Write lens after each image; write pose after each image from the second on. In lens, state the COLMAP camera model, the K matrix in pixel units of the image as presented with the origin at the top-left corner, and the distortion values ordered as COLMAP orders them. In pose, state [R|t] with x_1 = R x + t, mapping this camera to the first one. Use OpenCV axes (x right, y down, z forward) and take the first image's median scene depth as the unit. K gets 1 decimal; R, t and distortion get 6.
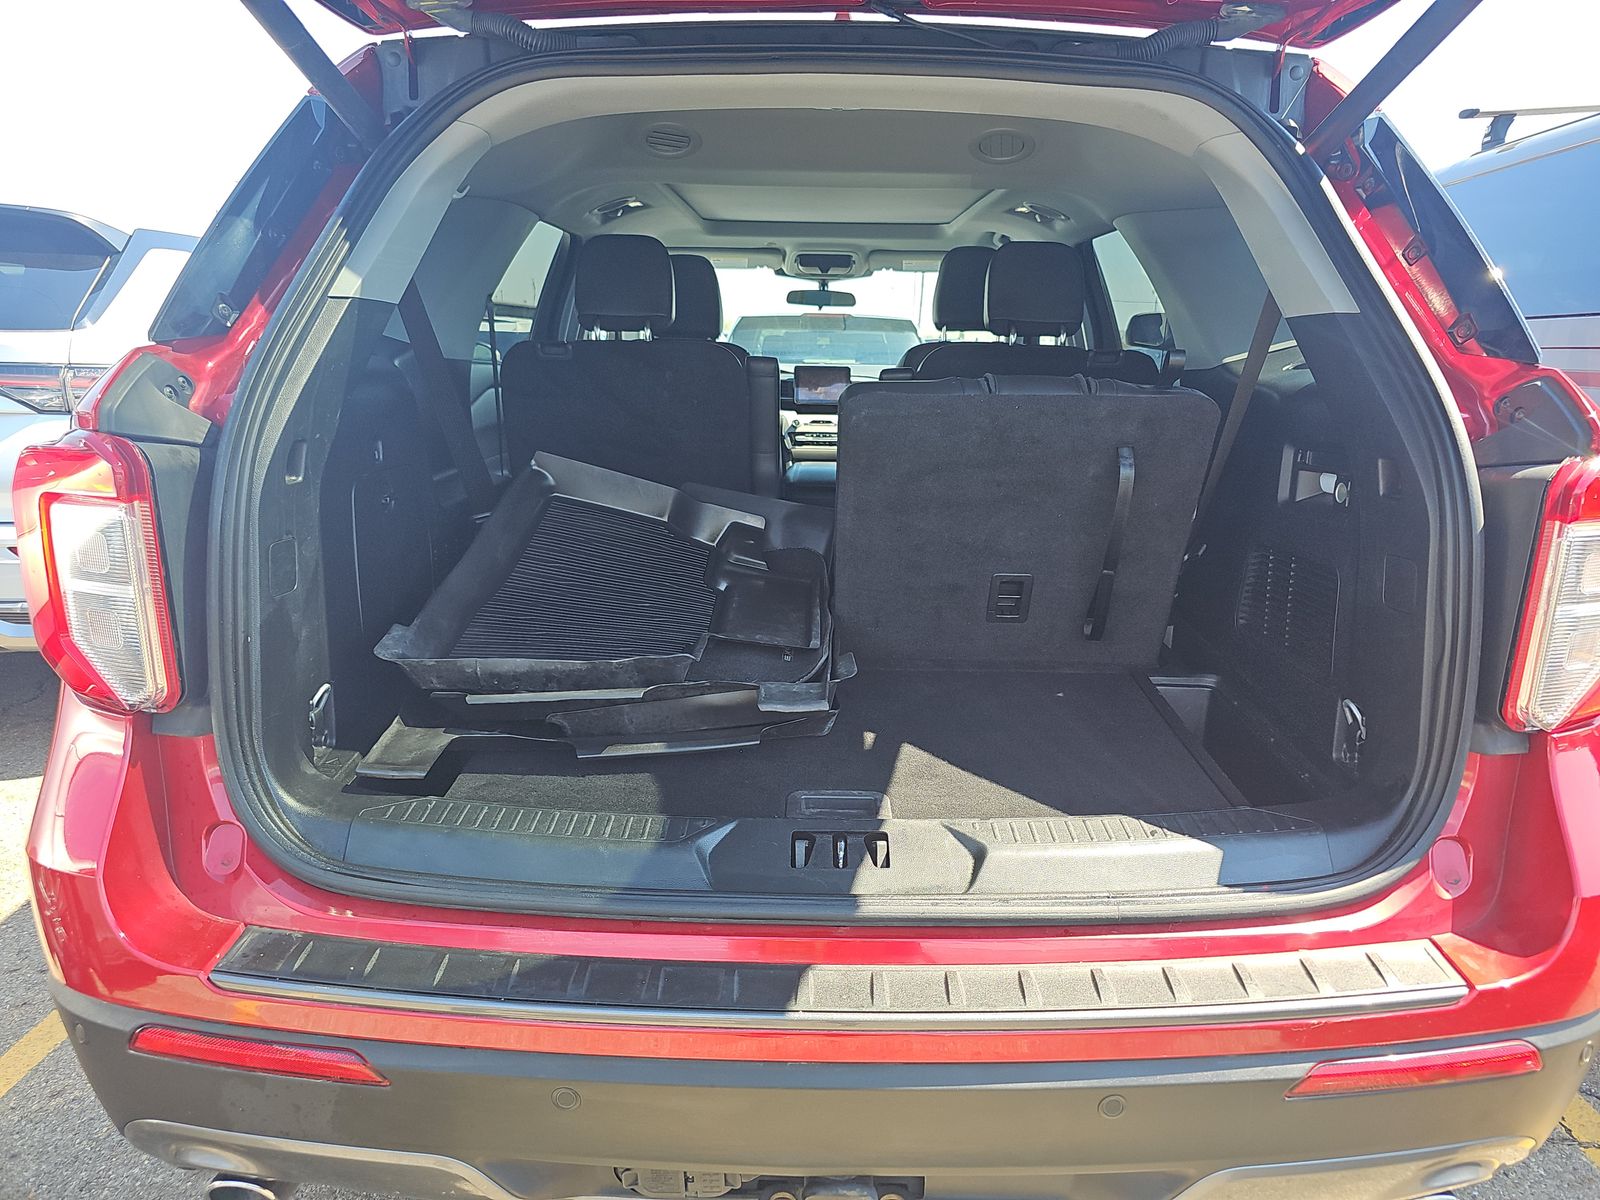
lens RADIAL K [[1043.8, 0, 800.0], [0, 1043.8, 600.0], [0, 0, 1]] dist [-0.003741, 0.002451]
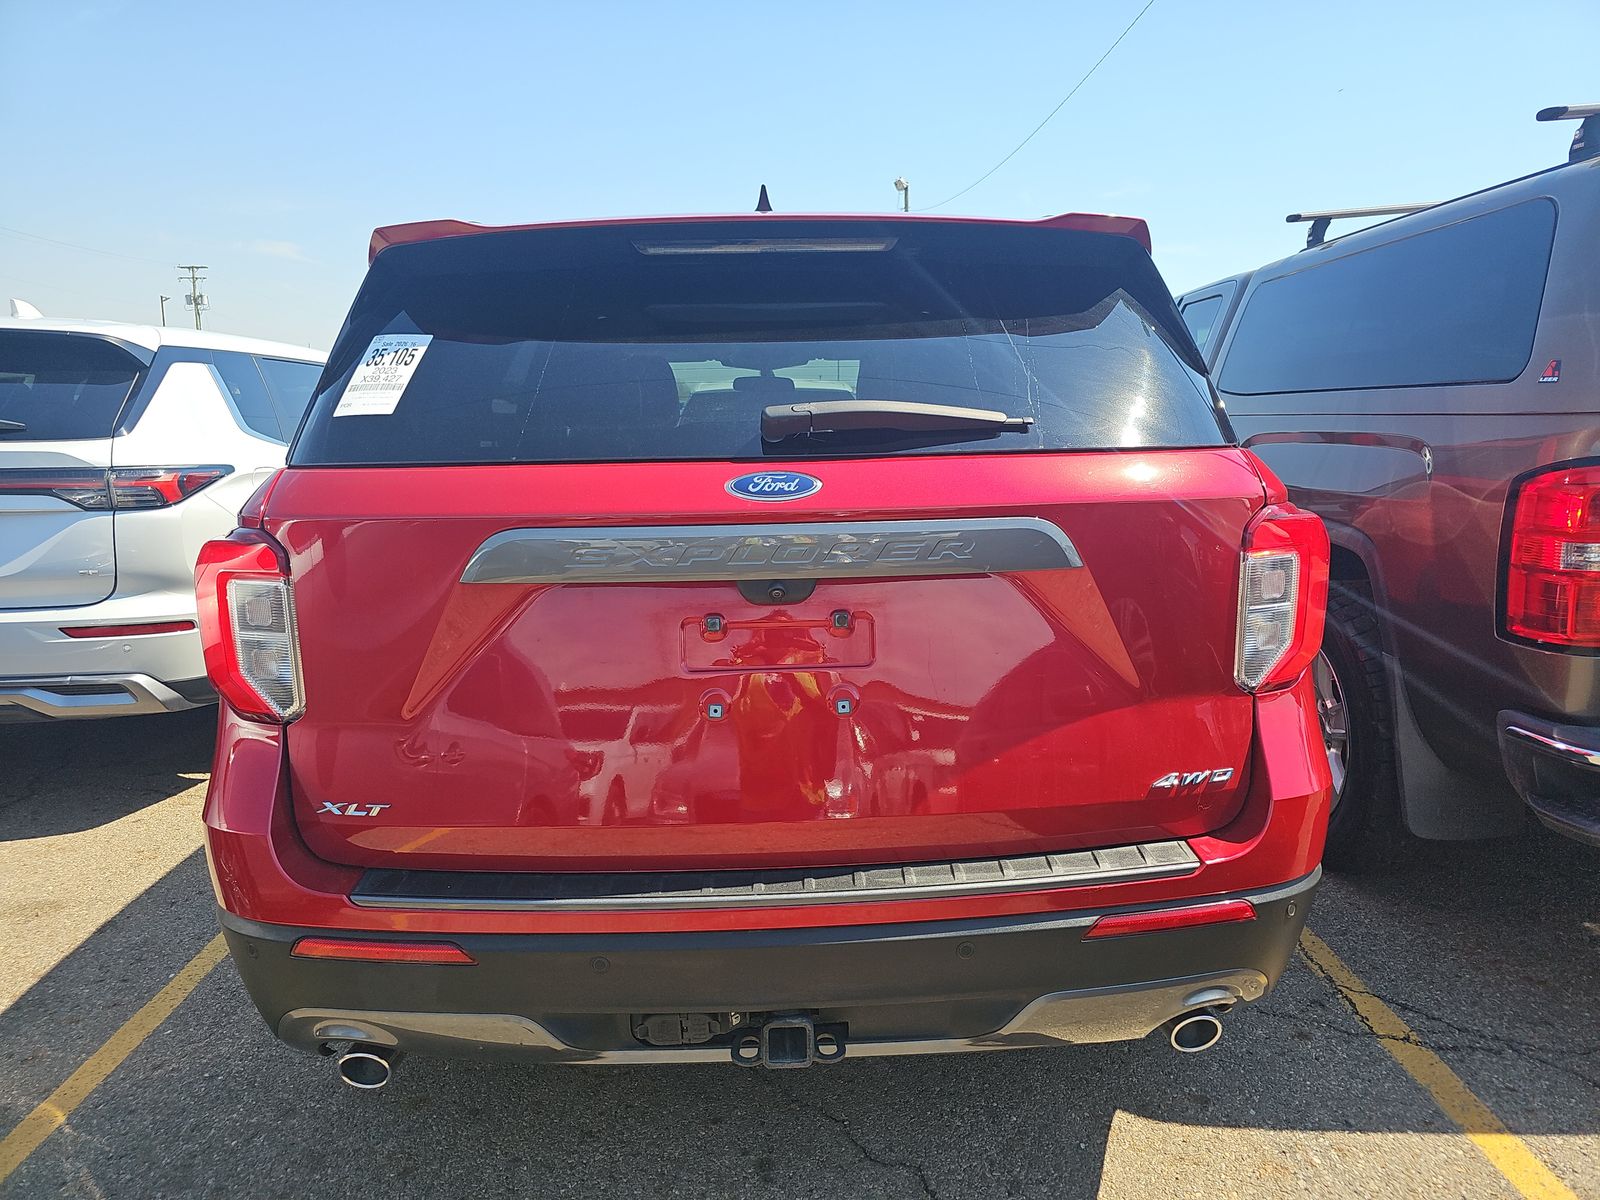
lens RADIAL K [[1043.8, 0, 800.0], [0, 1043.8, 600.0], [0, 0, 1]] dist [-0.003741, 0.002451]
pose [[0.998377, -0.040888, 0.039647, 0.019868], [0.043110, 0.997447, -0.056930, 0.051158], [-0.037218, 0.058547, 0.997591, -0.463418]]
